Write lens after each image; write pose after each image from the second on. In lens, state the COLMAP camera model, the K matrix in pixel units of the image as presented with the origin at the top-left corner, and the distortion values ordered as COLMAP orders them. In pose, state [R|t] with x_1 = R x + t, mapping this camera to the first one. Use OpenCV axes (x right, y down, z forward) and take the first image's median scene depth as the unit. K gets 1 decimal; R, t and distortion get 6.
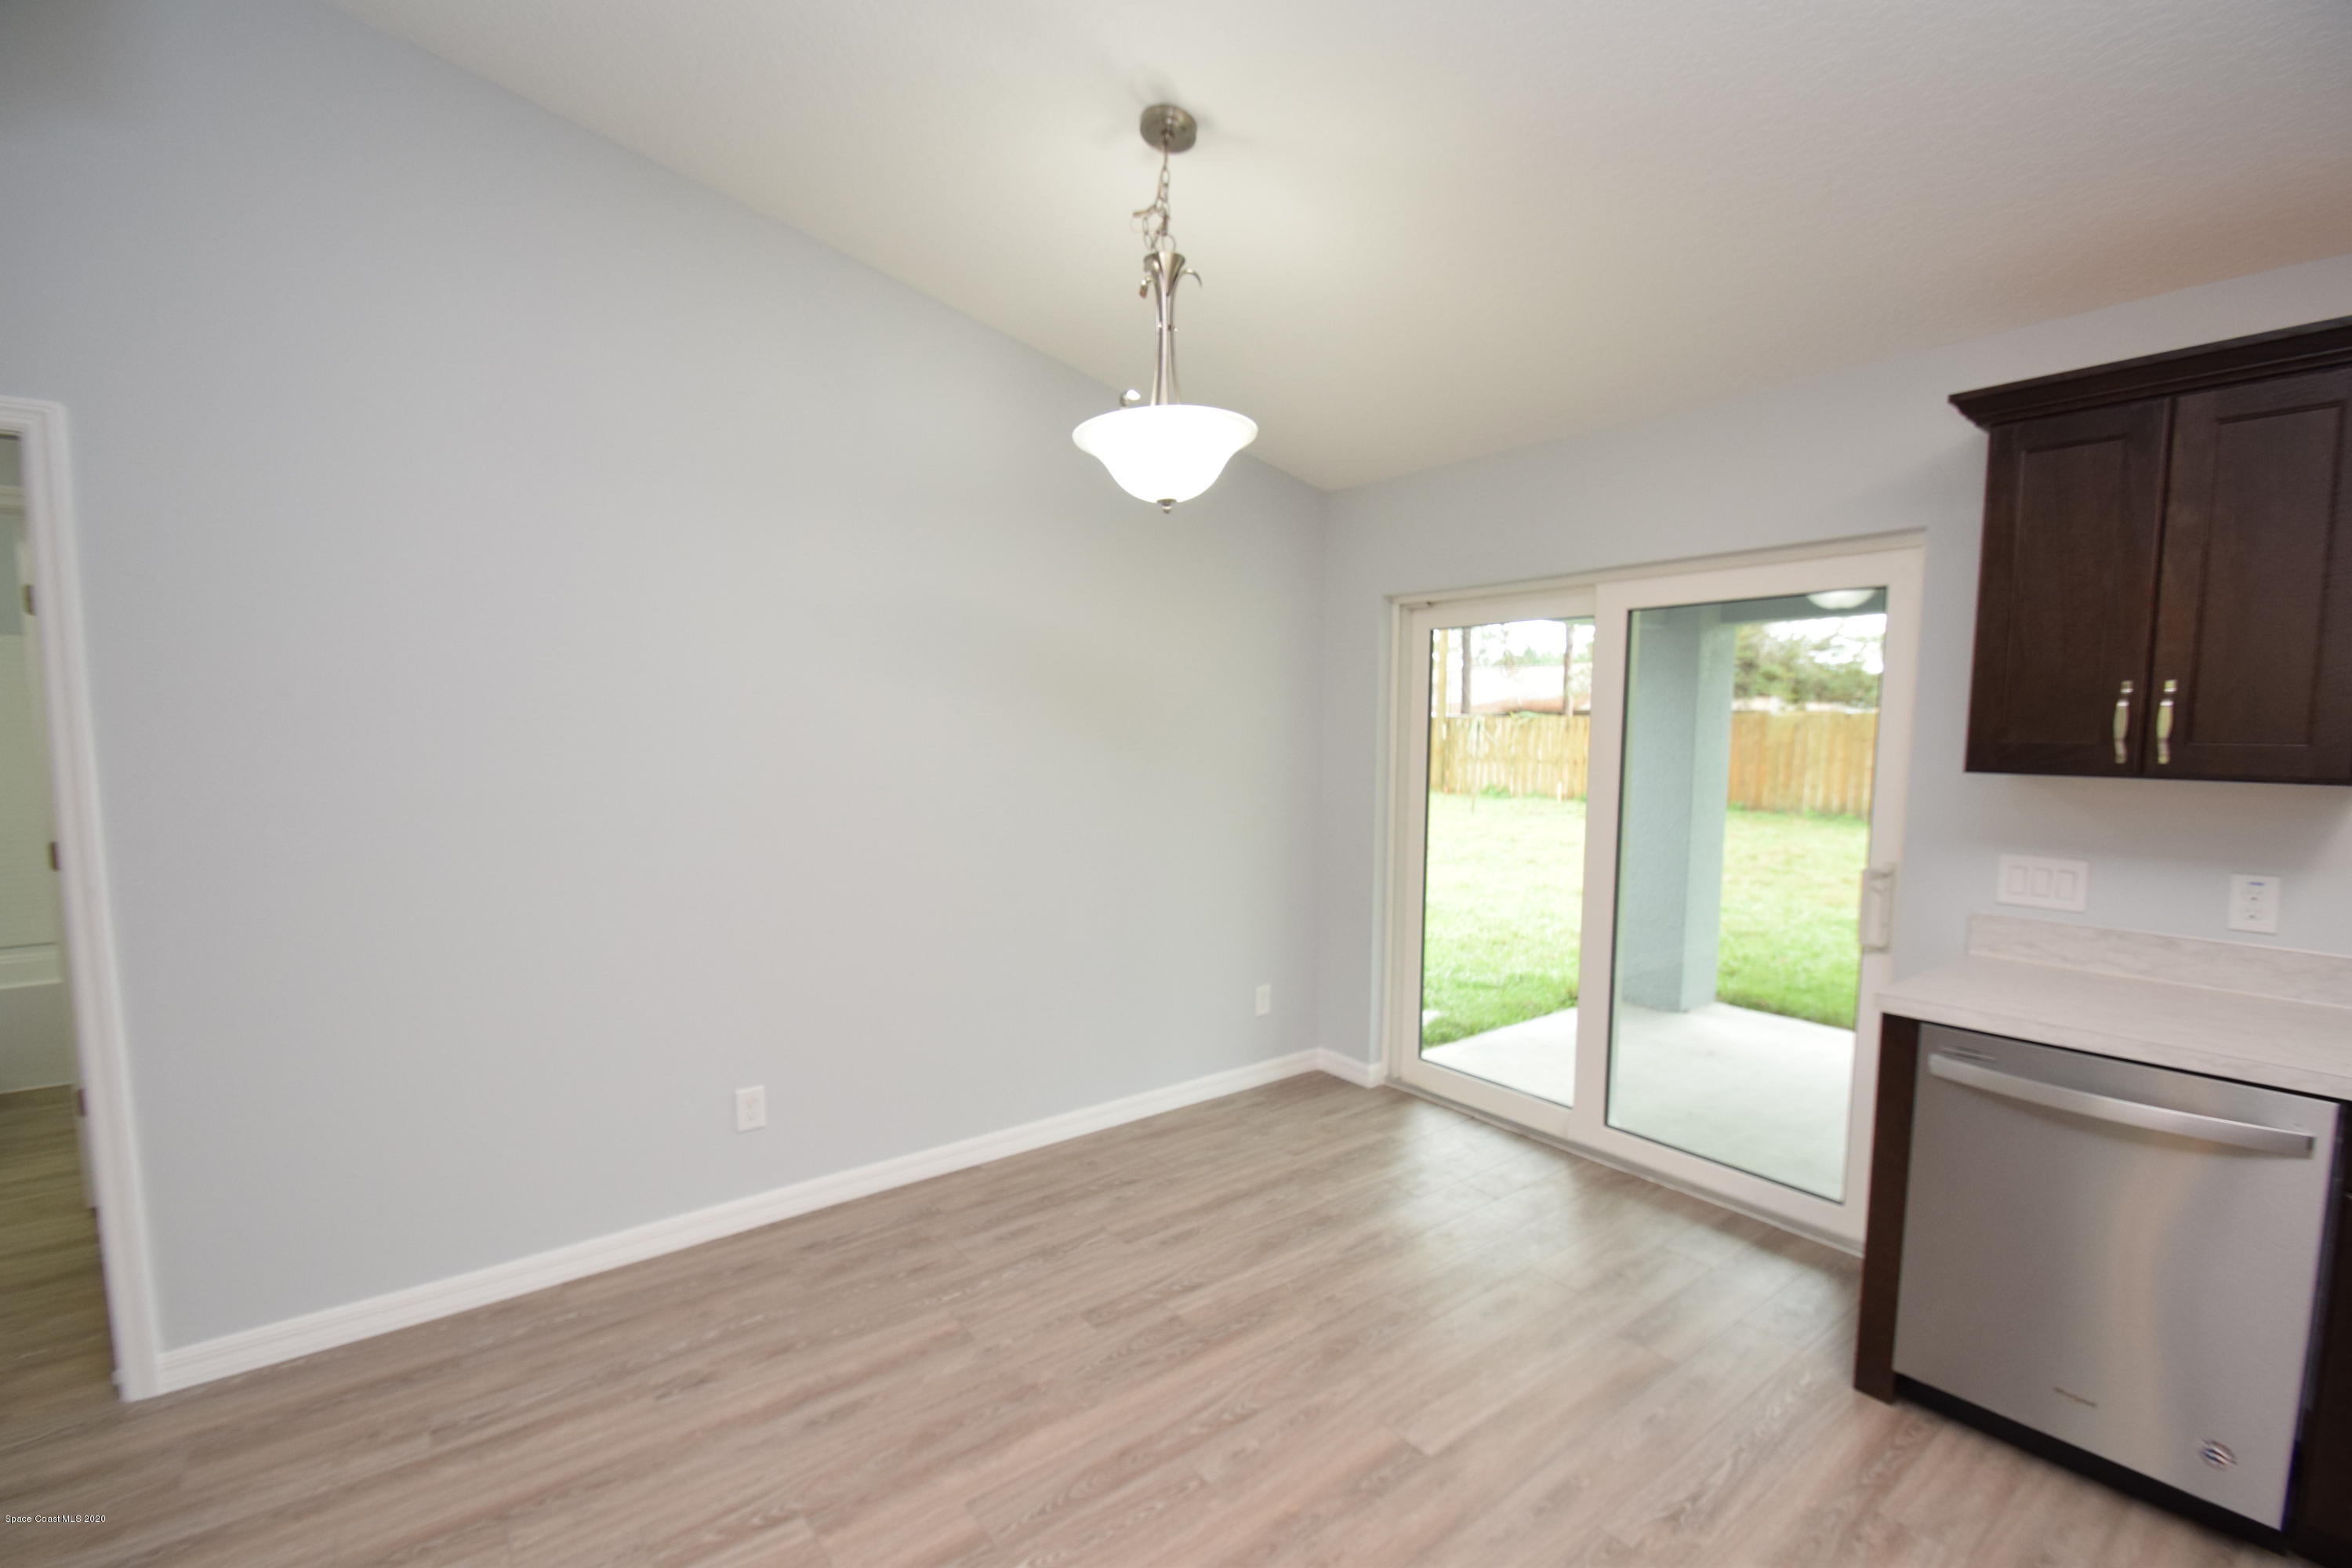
lens RADIAL K [[1026.1, 0, 1162.0], [0, 1026.1, 823.3], [0, 0, 1]] dist [0.014287, -0.016753]
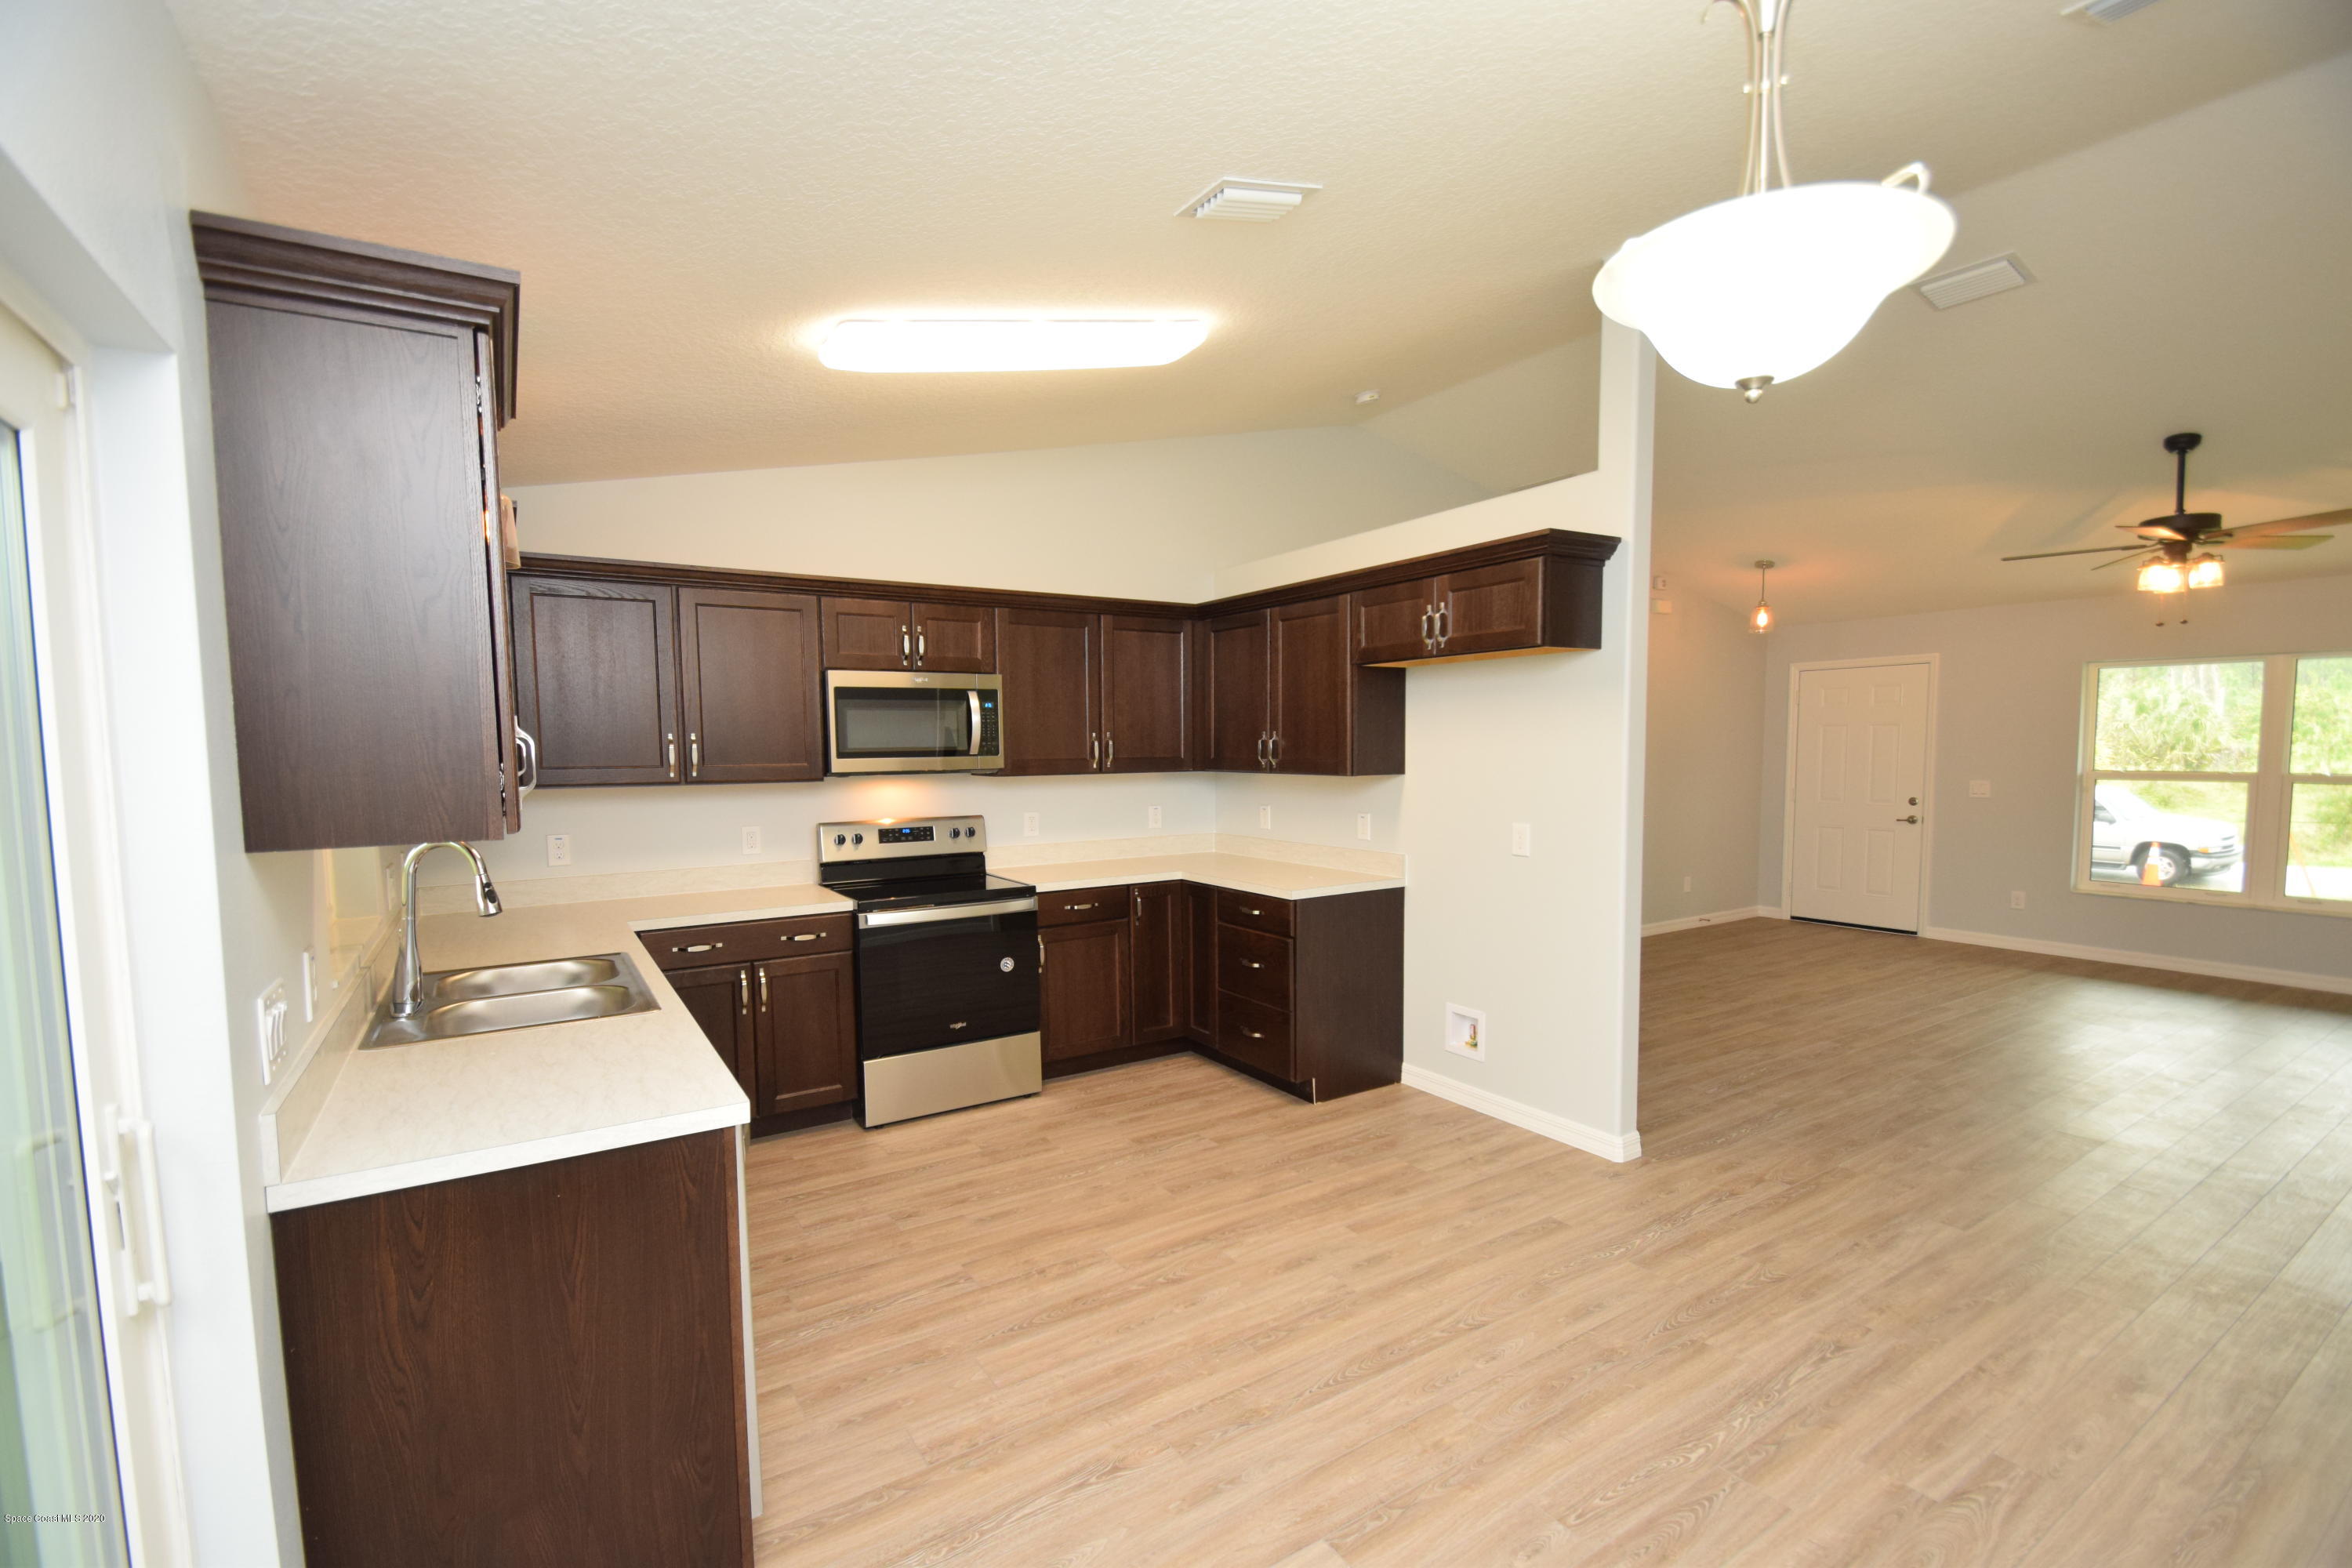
lens RADIAL K [[1026.1, 0, 1161.6], [0, 1026.1, 819.8], [0, 0, 1]] dist [0.014287, -0.016753]
pose [[-0.996348, 0.004110, 0.085286, 0.282885], [0.018823, 0.984842, 0.172429, -0.167396], [-0.083285, 0.173404, -0.981323, 1.588033]]
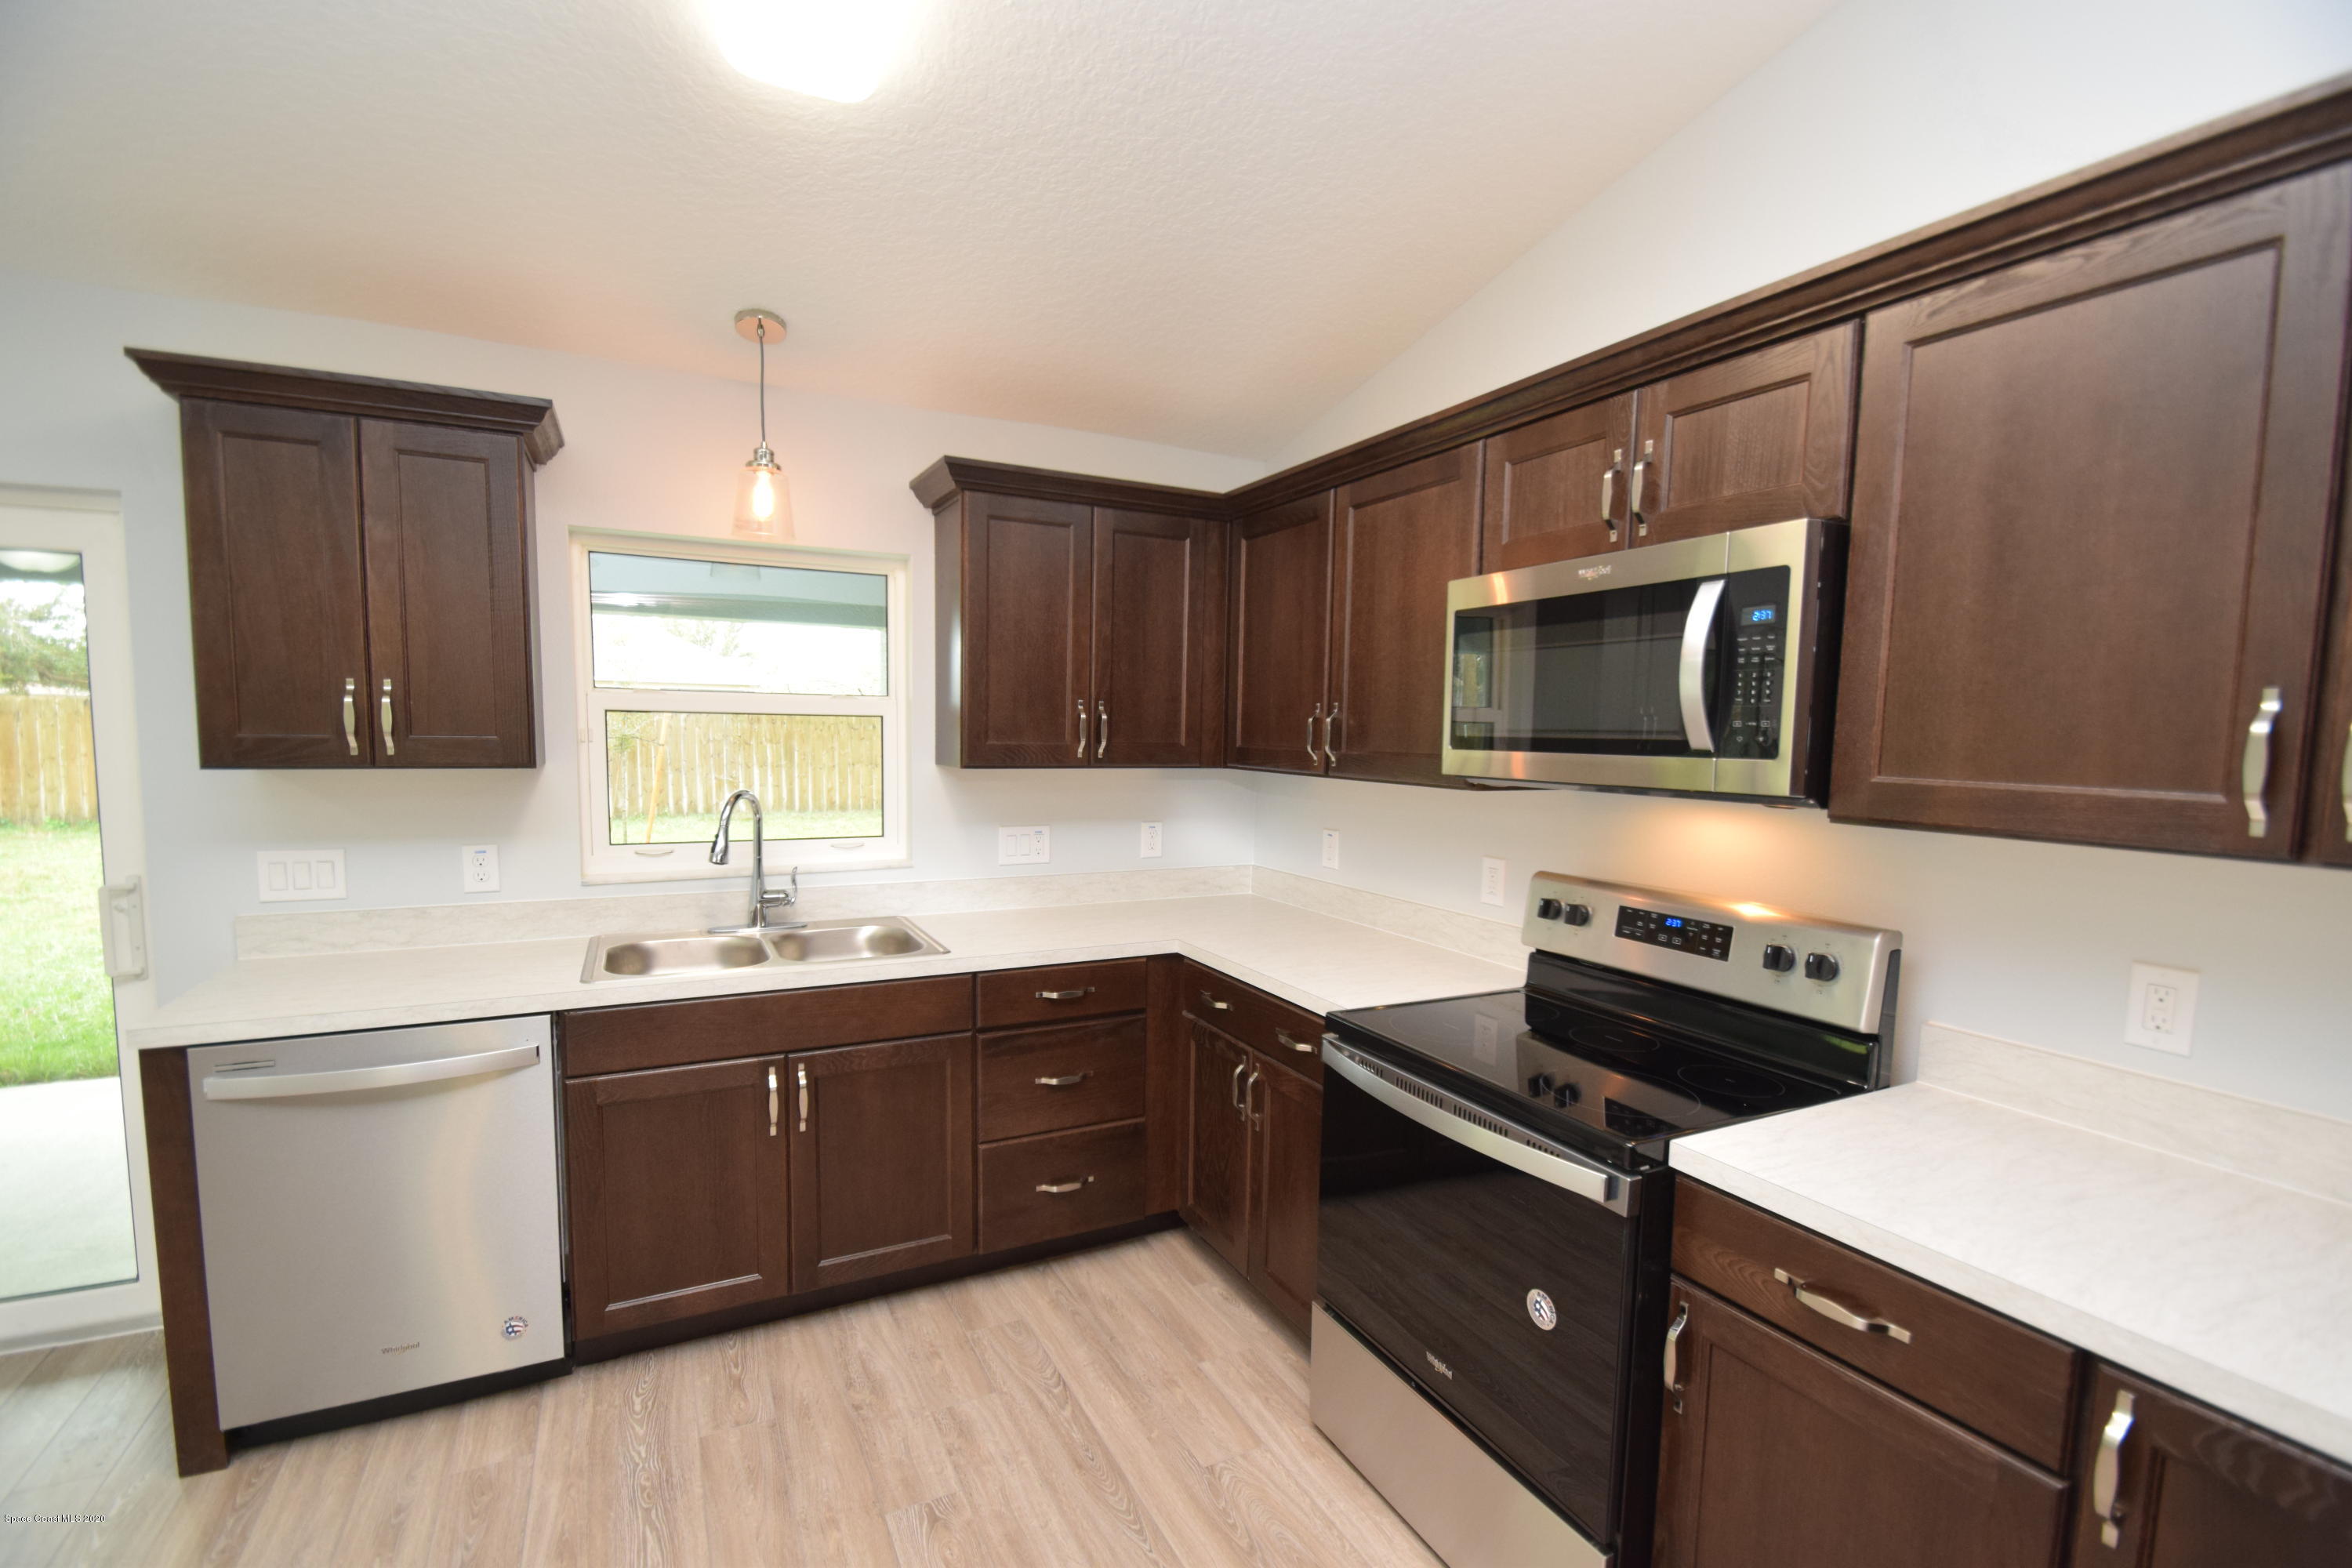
lens RADIAL K [[1026.1, 0, 1163.6], [0, 1026.1, 824.6], [0, 0, 1]] dist [0.014287, -0.016753]
pose [[0.179482, -0.090667, 0.979574, 0.027206], [0.079911, 0.993797, 0.077342, -0.002076], [-0.980510, 0.064397, 0.185614, -0.016876]]
